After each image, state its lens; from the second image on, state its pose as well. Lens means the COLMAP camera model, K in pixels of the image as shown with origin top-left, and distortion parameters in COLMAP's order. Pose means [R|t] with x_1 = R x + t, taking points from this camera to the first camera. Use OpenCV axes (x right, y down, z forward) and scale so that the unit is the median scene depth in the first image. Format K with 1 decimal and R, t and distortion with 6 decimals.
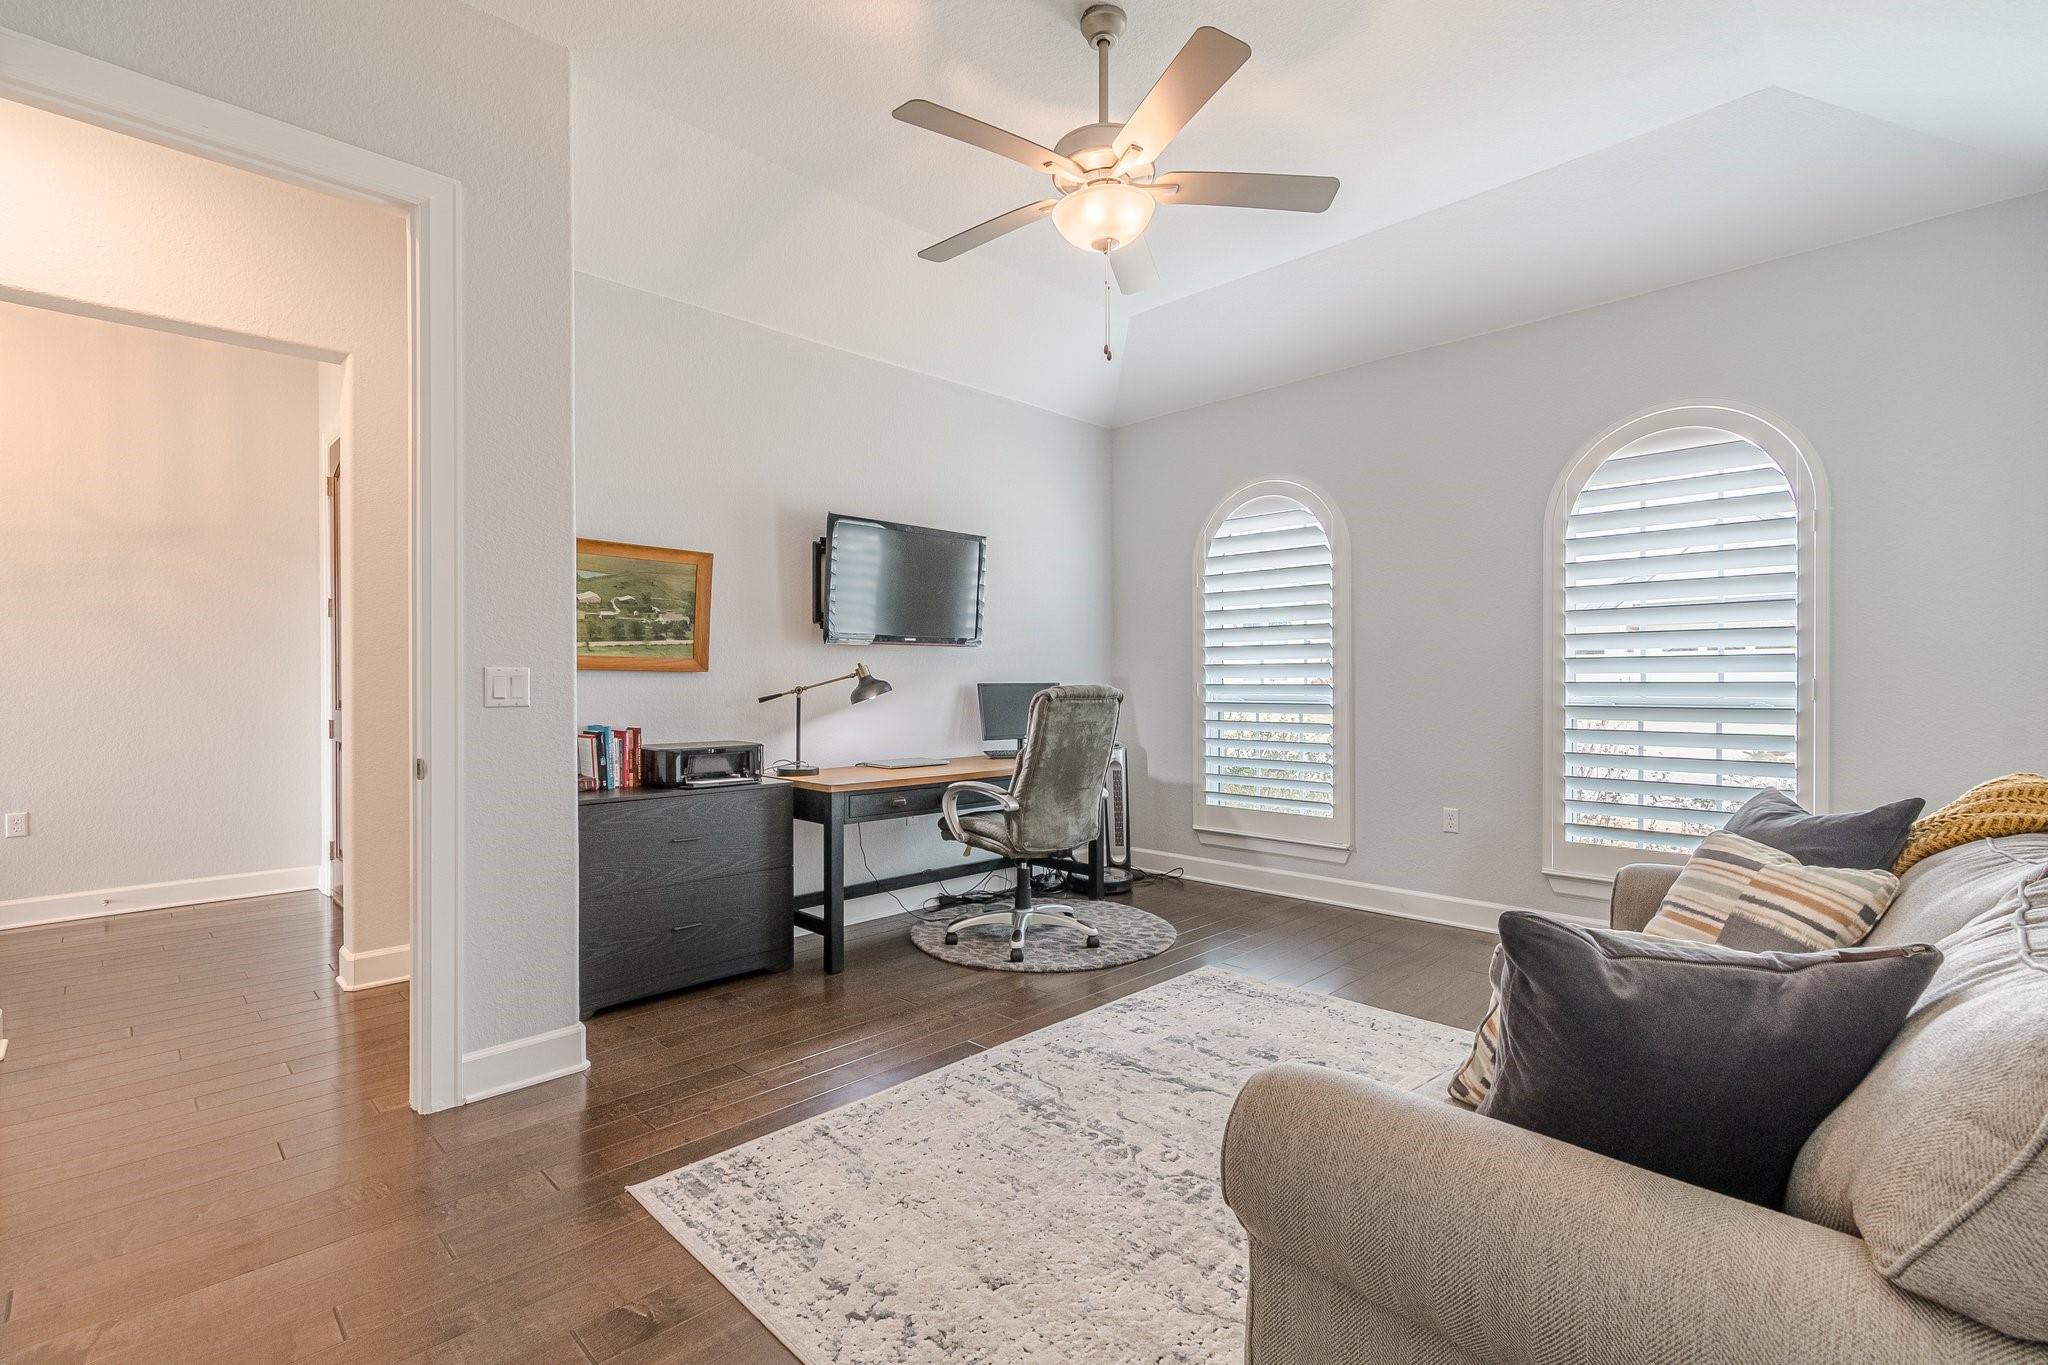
lens RADIAL K [[920.8, 0, 1024.0], [0, 920.8, 682.5], [0, 0, 1]] dist [0.003130, 0.000369]
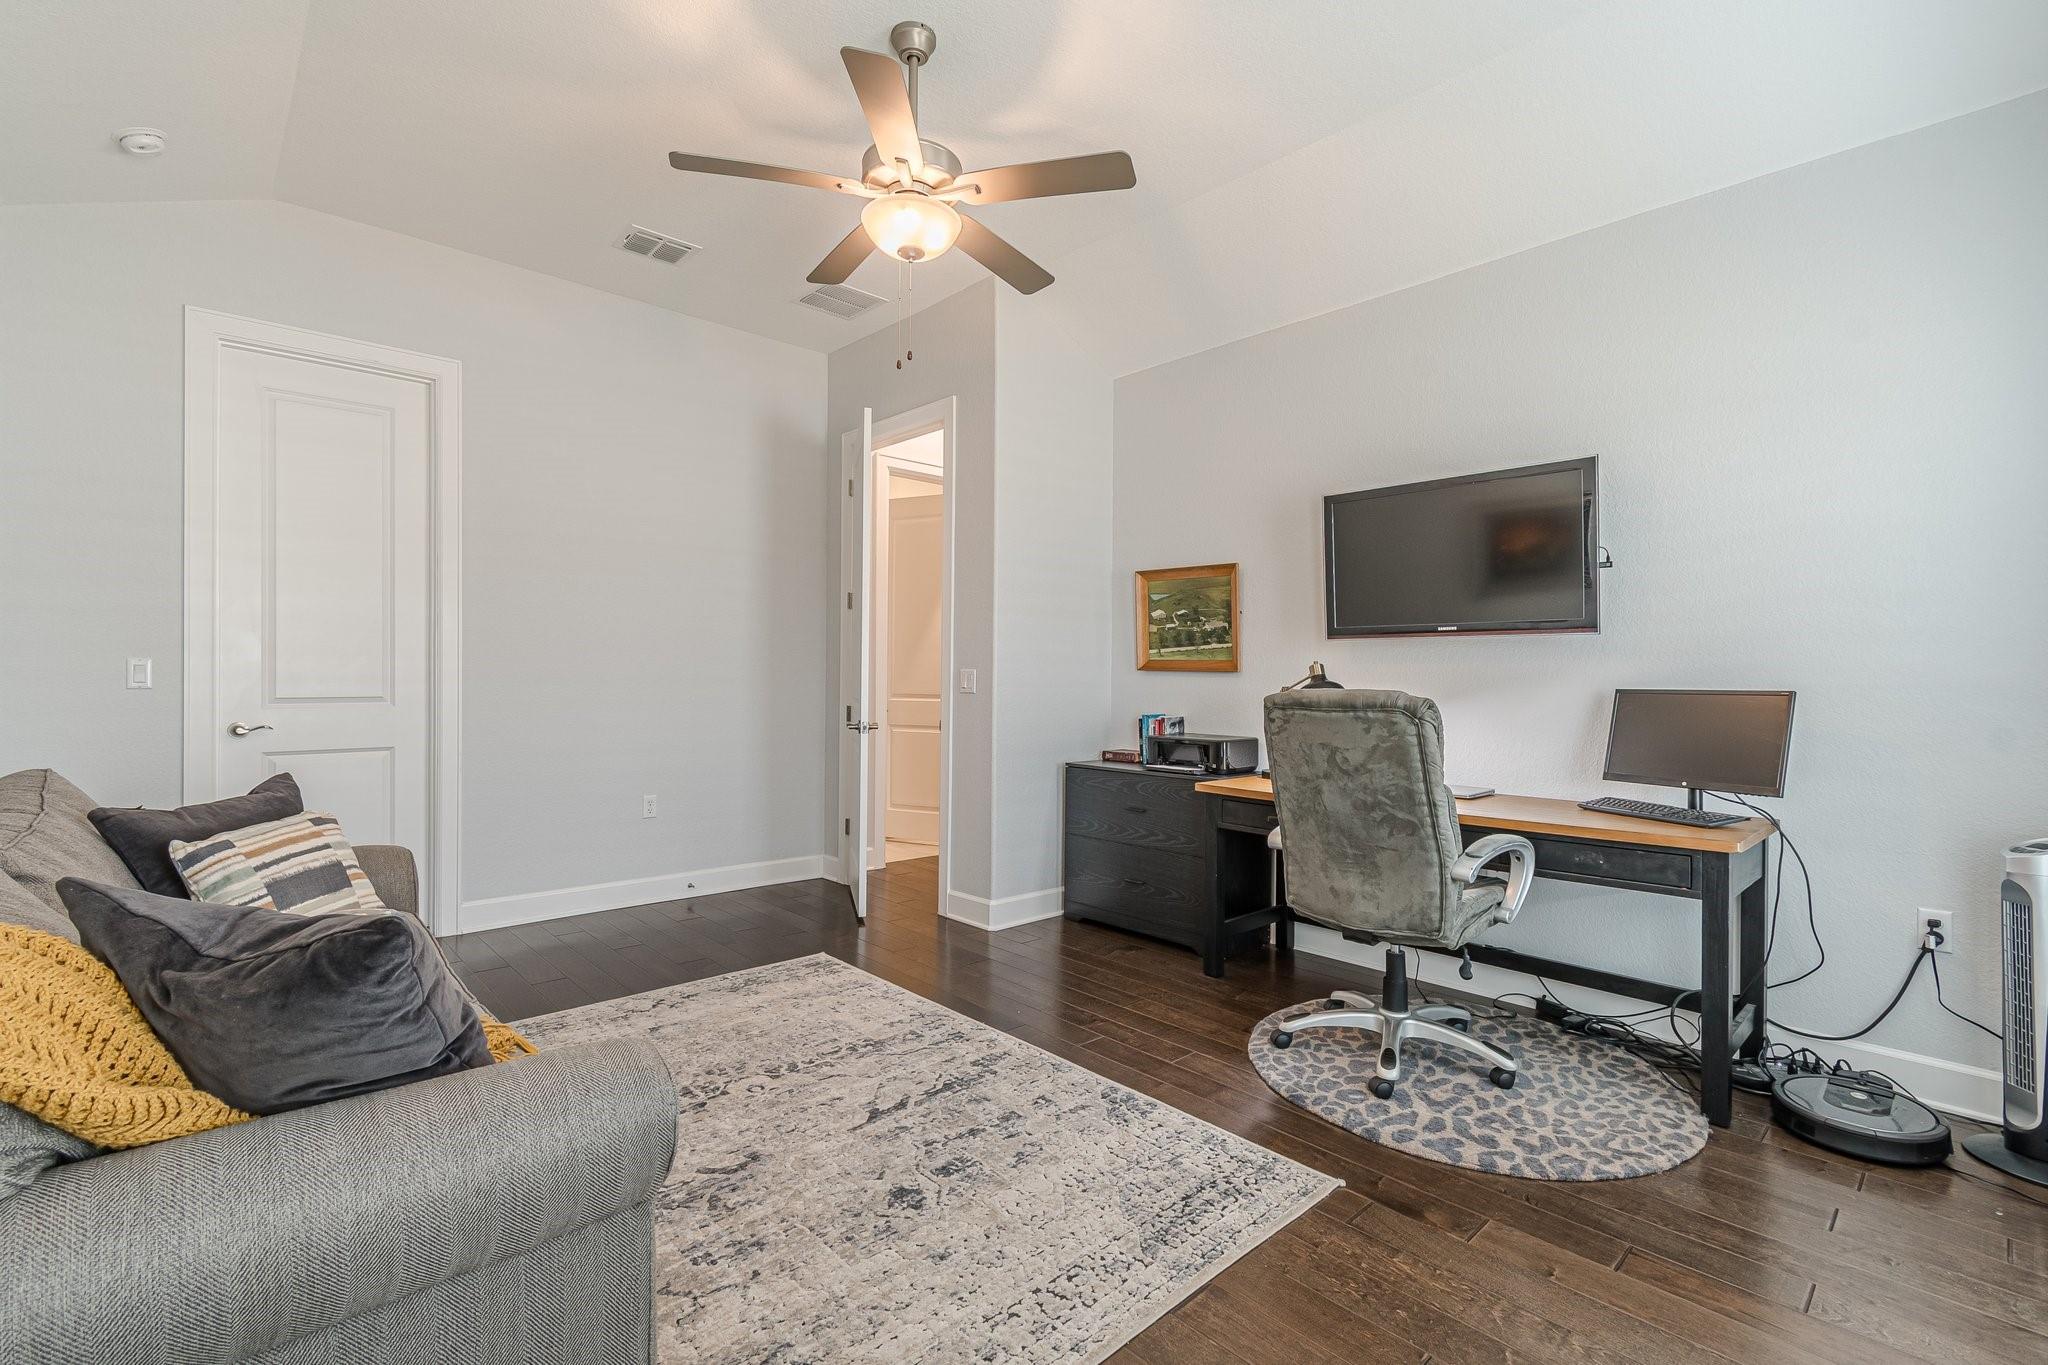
lens RADIAL K [[908.7, 0, 1025.3], [0, 908.7, 690.5], [0, 0, 1]] dist [0.002357, -0.000157]
pose [[-0.030595, 0.015882, -0.999406, 0.777711], [-0.013454, 0.999777, 0.016300, -0.004335], [0.999441, 0.013944, -0.030374, 0.831447]]
